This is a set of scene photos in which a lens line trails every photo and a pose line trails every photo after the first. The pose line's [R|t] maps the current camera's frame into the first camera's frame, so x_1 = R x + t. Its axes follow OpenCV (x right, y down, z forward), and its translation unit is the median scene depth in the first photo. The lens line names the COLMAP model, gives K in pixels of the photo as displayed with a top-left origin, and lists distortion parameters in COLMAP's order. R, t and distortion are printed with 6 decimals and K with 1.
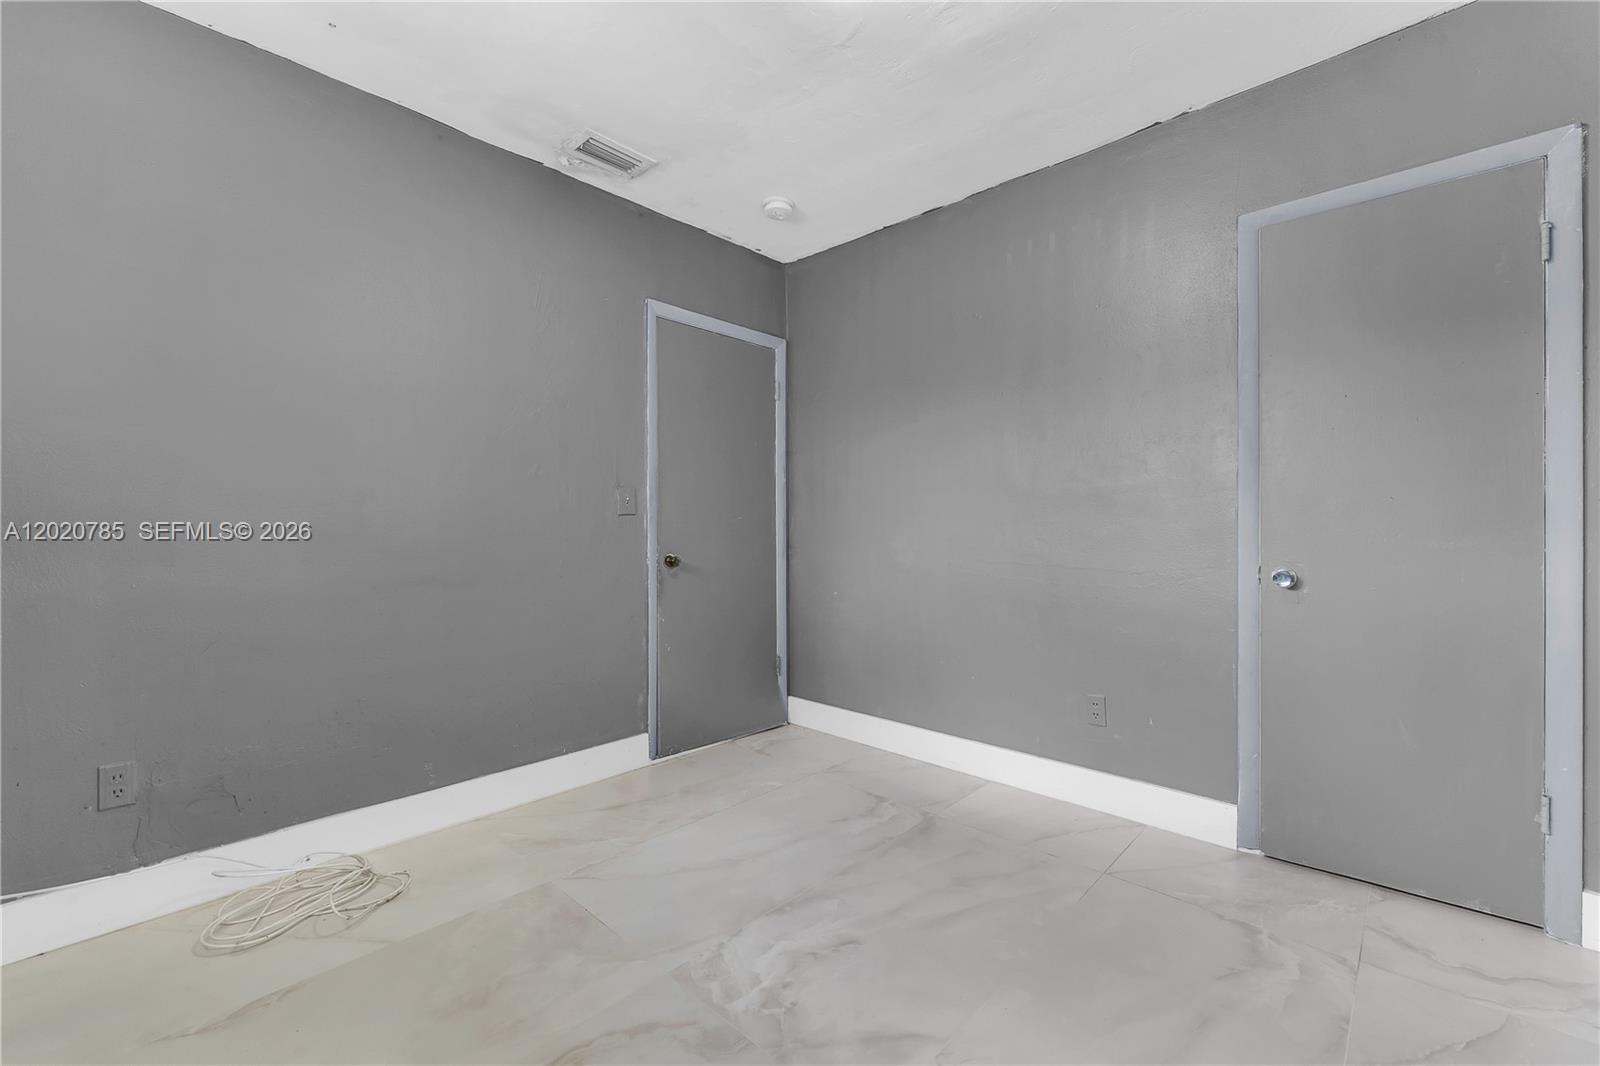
lens RADIAL K [[660.6, 0, 795.3], [0, 660.6, 522.0], [0, 0, 1]] dist [-0.000139, -0.000384]
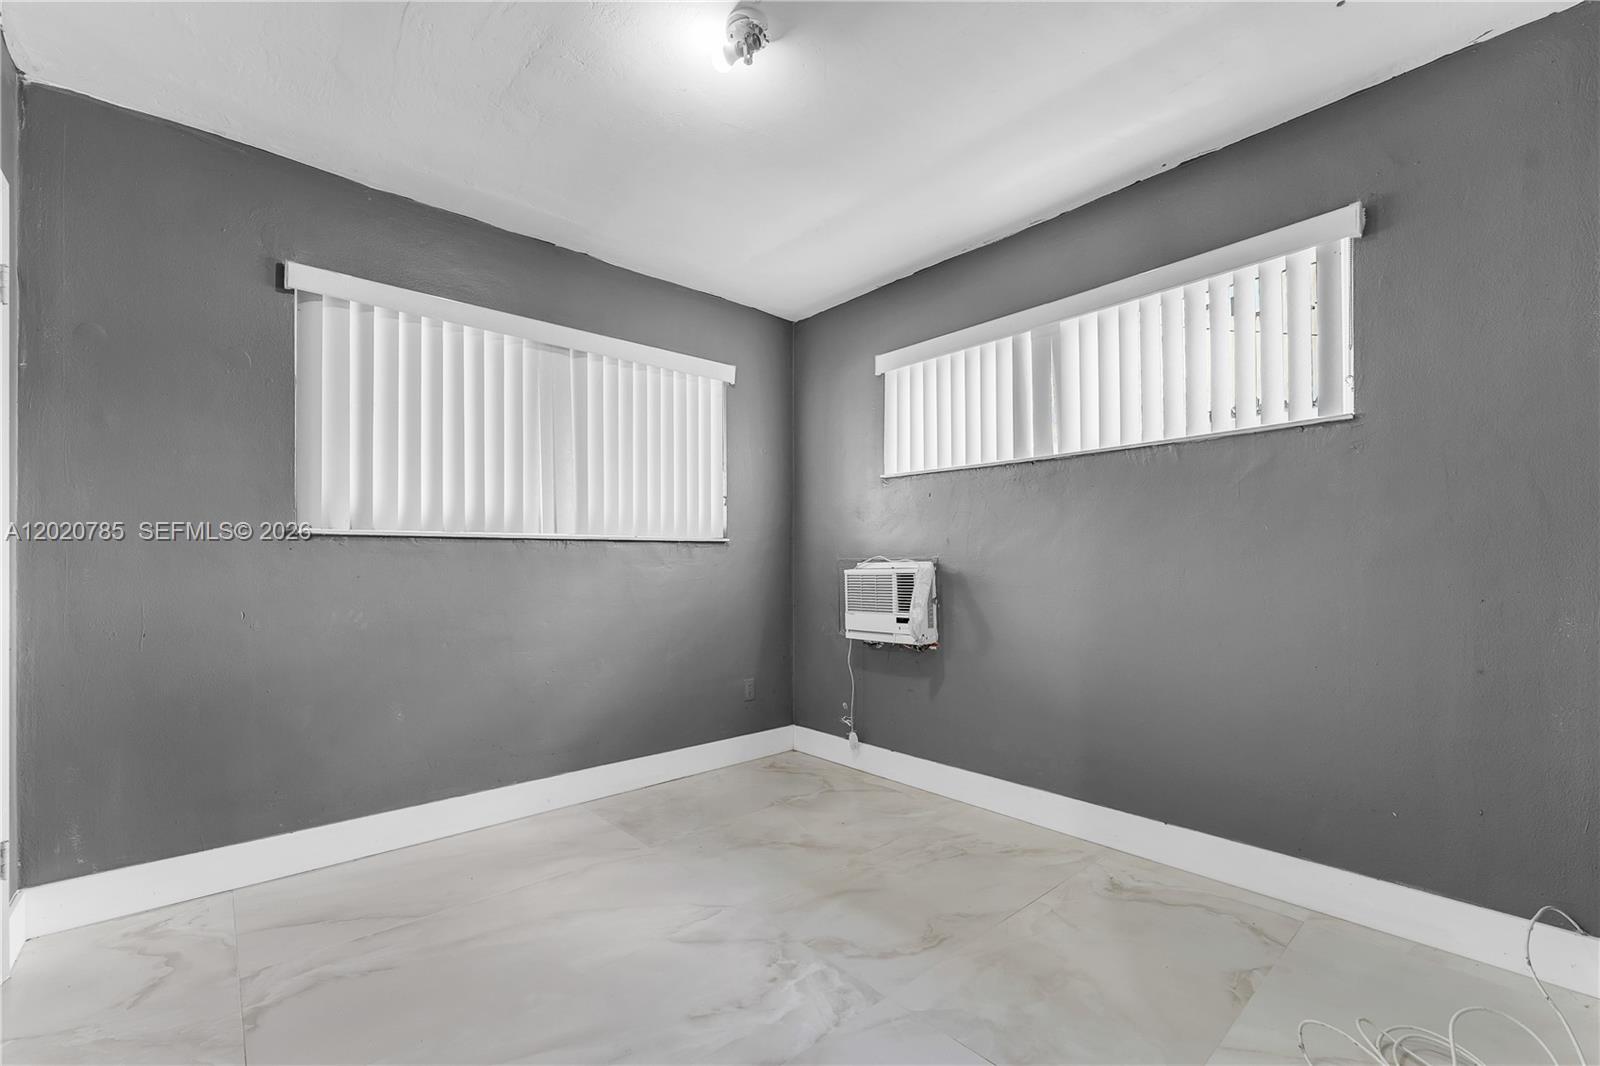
lens RADIAL K [[660.6, 0, 795.3], [0, 660.6, 522.0], [0, 0, 1]] dist [-0.000139, -0.000384]
pose [[-0.996217, 0.010953, 0.086207, -0.151709], [0.003997, 0.996751, -0.080451, 0.023076], [-0.086808, -0.079802, -0.993024, 2.118838]]
